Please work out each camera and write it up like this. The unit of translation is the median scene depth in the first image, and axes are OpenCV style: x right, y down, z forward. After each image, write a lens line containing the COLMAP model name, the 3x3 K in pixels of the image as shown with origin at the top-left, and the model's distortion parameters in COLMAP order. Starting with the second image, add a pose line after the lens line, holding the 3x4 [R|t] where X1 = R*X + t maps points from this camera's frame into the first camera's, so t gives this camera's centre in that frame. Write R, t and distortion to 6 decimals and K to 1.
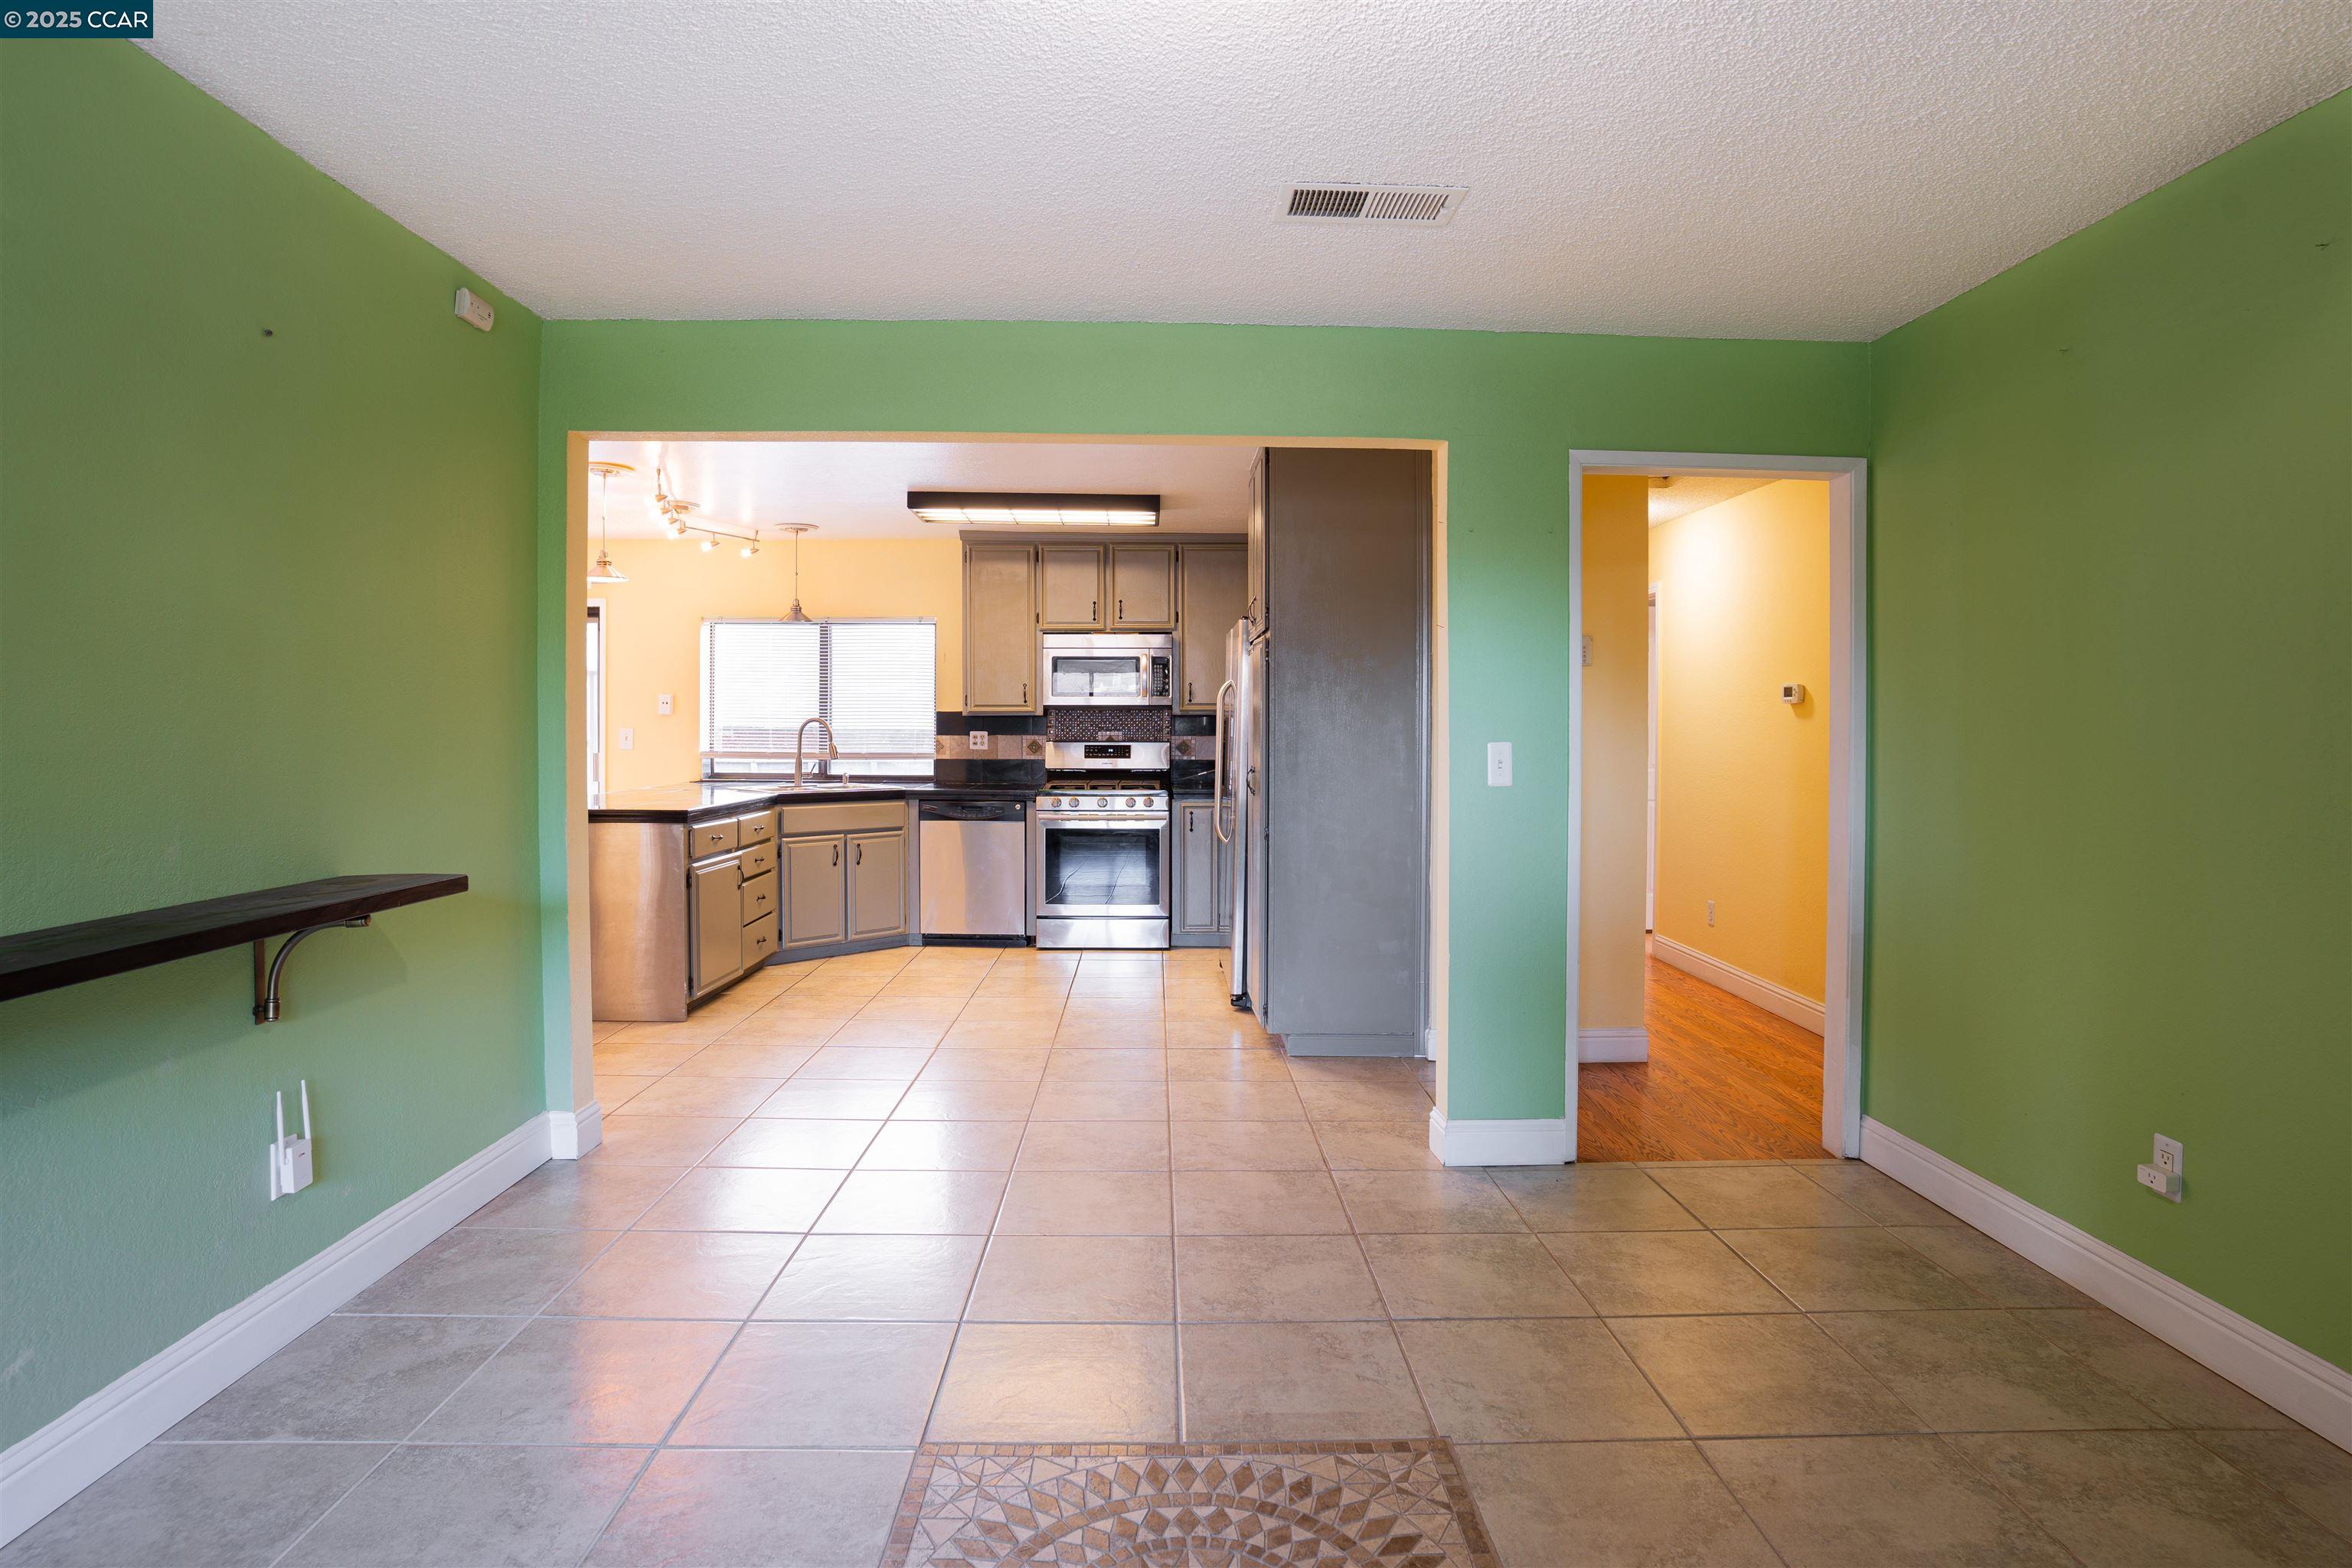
lens RADIAL K [[1186.5, 0, 1177.8], [0, 1186.5, 778.3], [0, 0, 1]] dist [-0.066601, 0.034329]
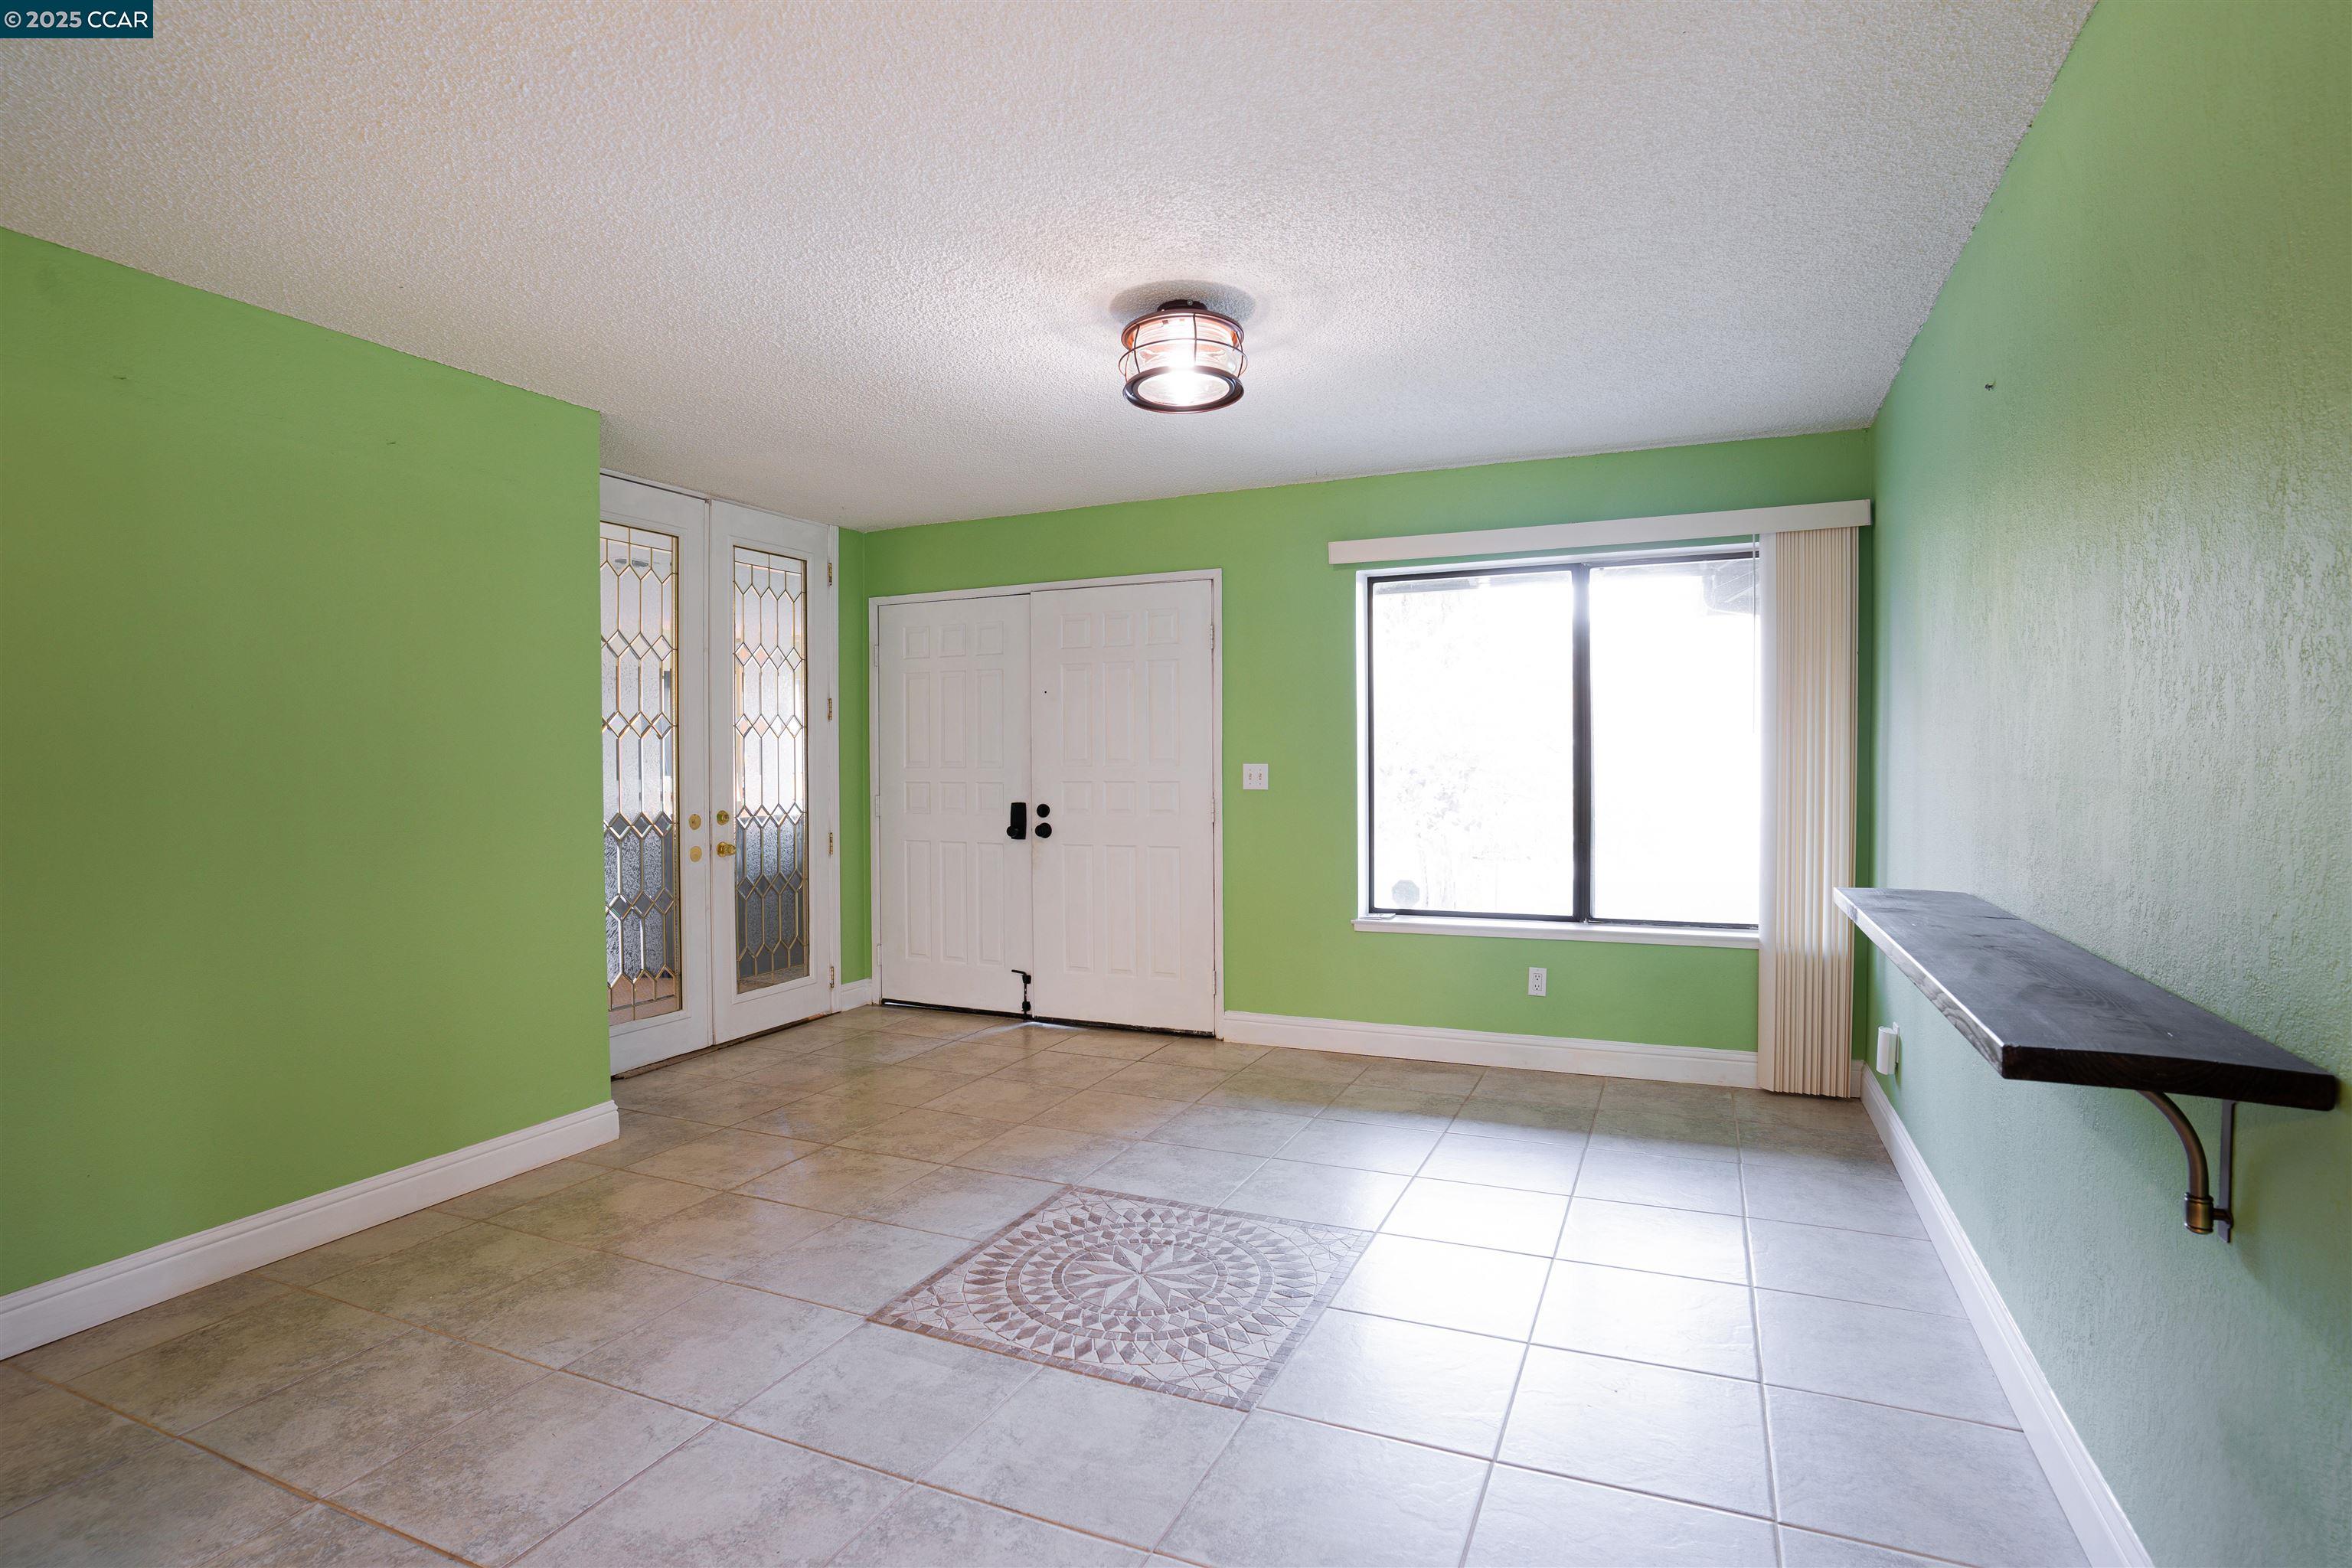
lens RADIAL K [[1186.5, 0, 1177.8], [0, 1186.5, 778.3], [0, 0, 1]] dist [-0.066601, 0.034329]
pose [[-0.902645, -0.005190, 0.430354, -0.658517], [0.019699, 0.998381, 0.053359, -0.086093], [-0.429934, 0.056642, -0.901082, 2.080693]]
